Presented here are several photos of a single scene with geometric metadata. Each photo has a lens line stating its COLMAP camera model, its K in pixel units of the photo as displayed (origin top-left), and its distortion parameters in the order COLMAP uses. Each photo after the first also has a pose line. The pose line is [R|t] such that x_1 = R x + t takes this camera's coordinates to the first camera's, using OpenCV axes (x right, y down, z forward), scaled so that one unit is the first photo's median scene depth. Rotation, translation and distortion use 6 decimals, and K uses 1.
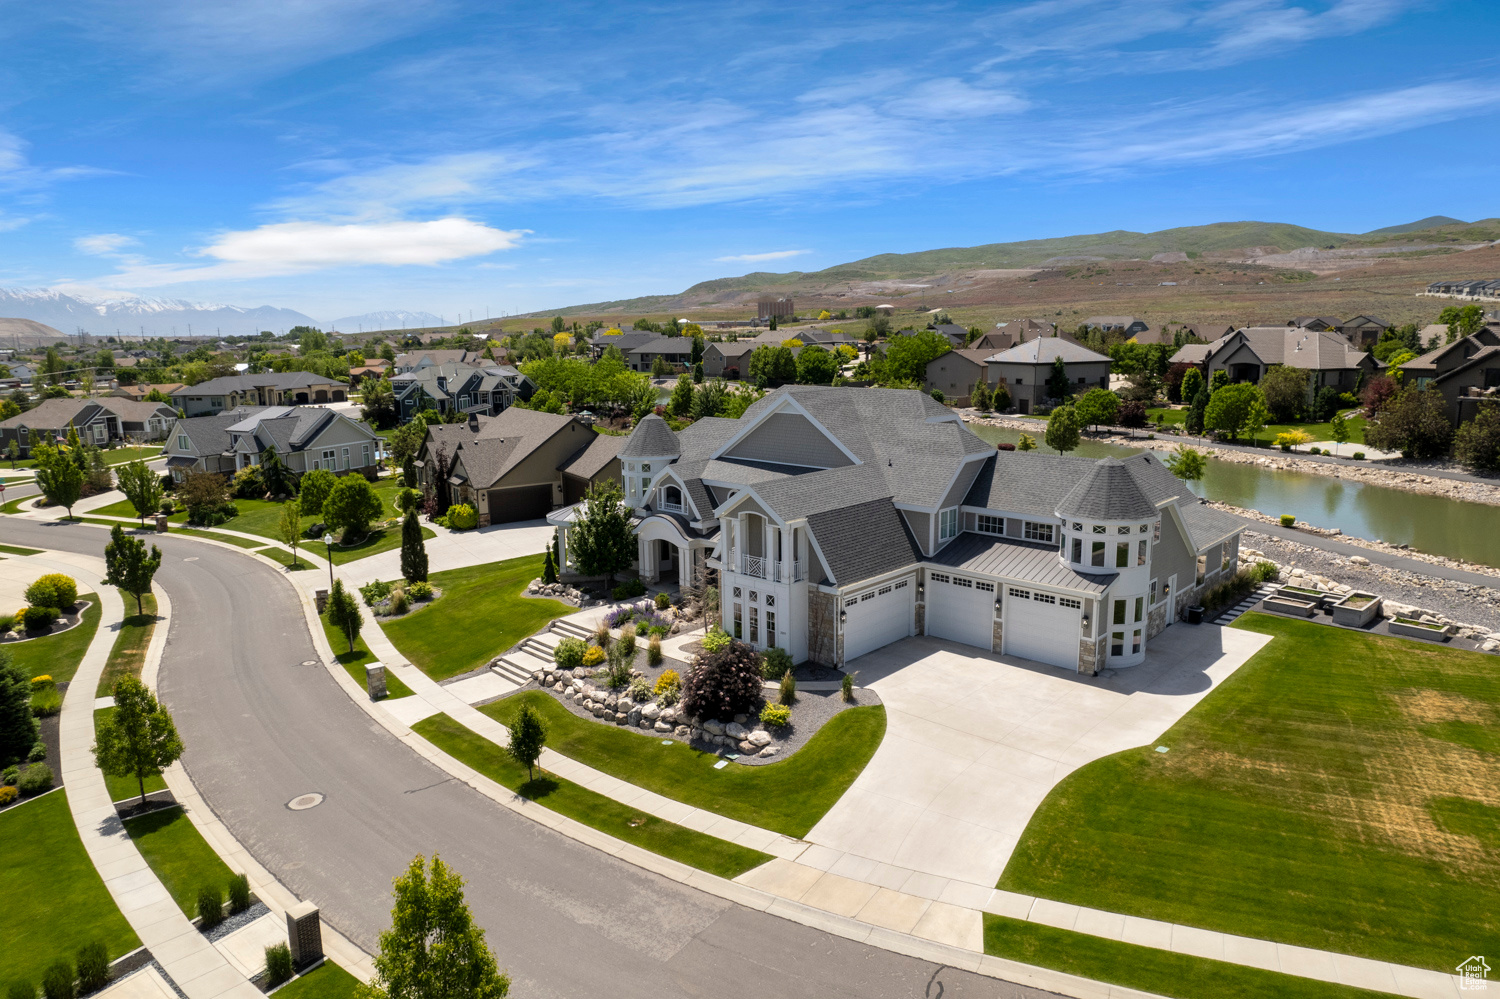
lens RADIAL K [[957.0, 0, 752.8], [0, 957.0, 509.4], [0, 0, 1]] dist [-0.083802, 0.074443]
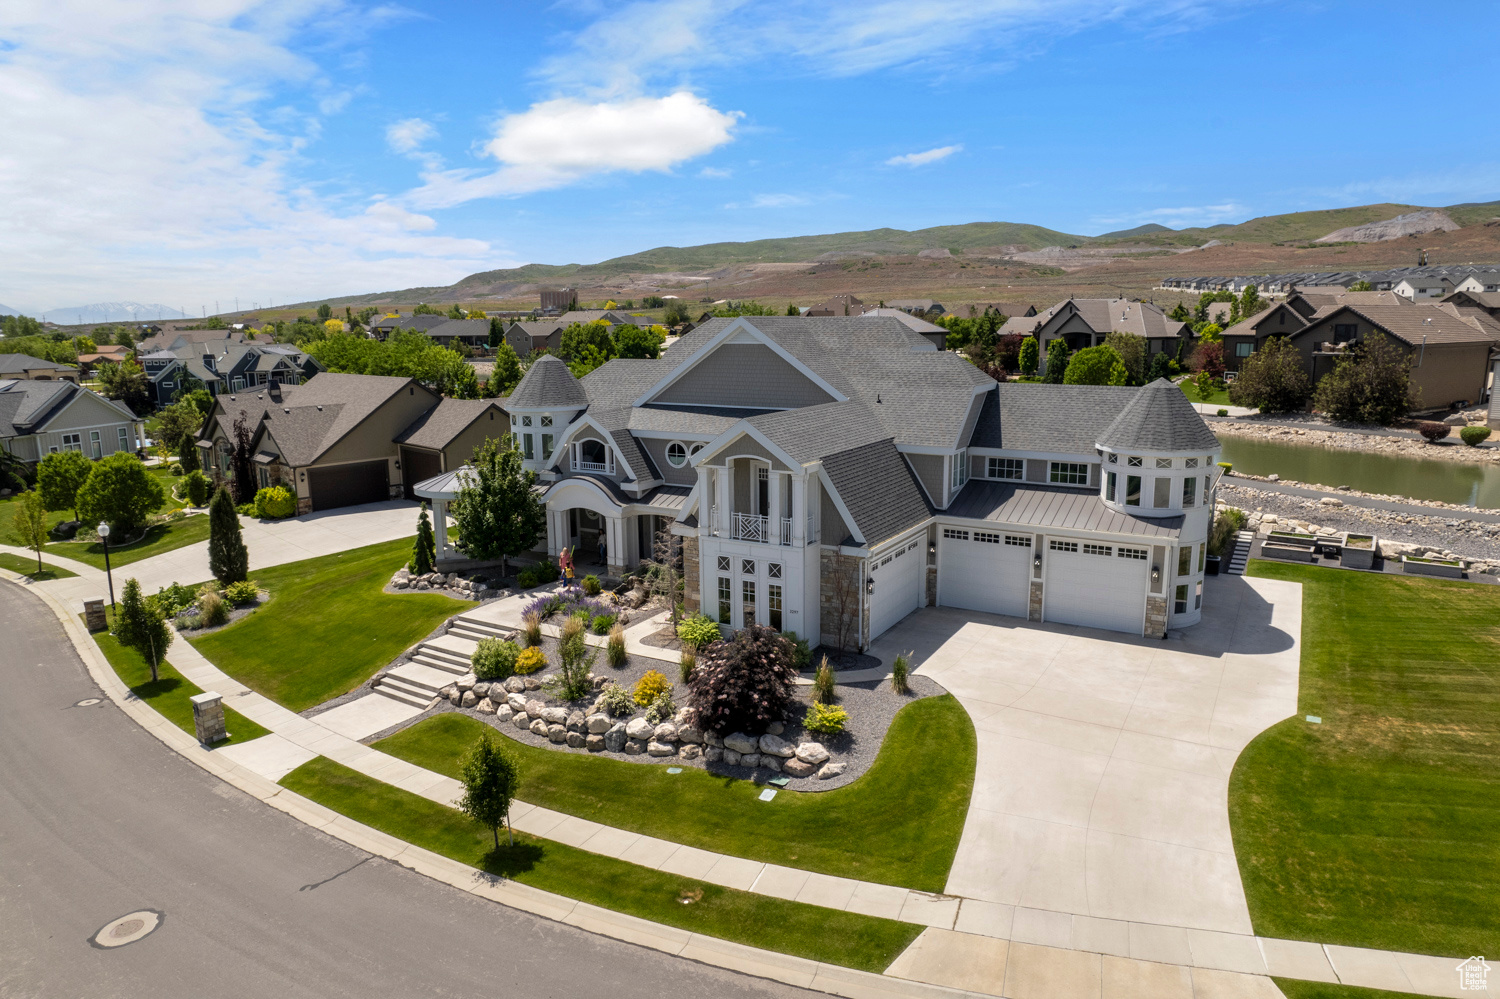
lens RADIAL K [[957.0, 0, 752.8], [0, 957.0, 509.4], [0, 0, 1]] dist [-0.083802, 0.074443]
pose [[0.974232, -0.039083, 0.222136, -0.120931], [0.037780, 0.999235, 0.010116, 0.027512], [-0.222361, -0.001463, 0.974963, 0.185879]]
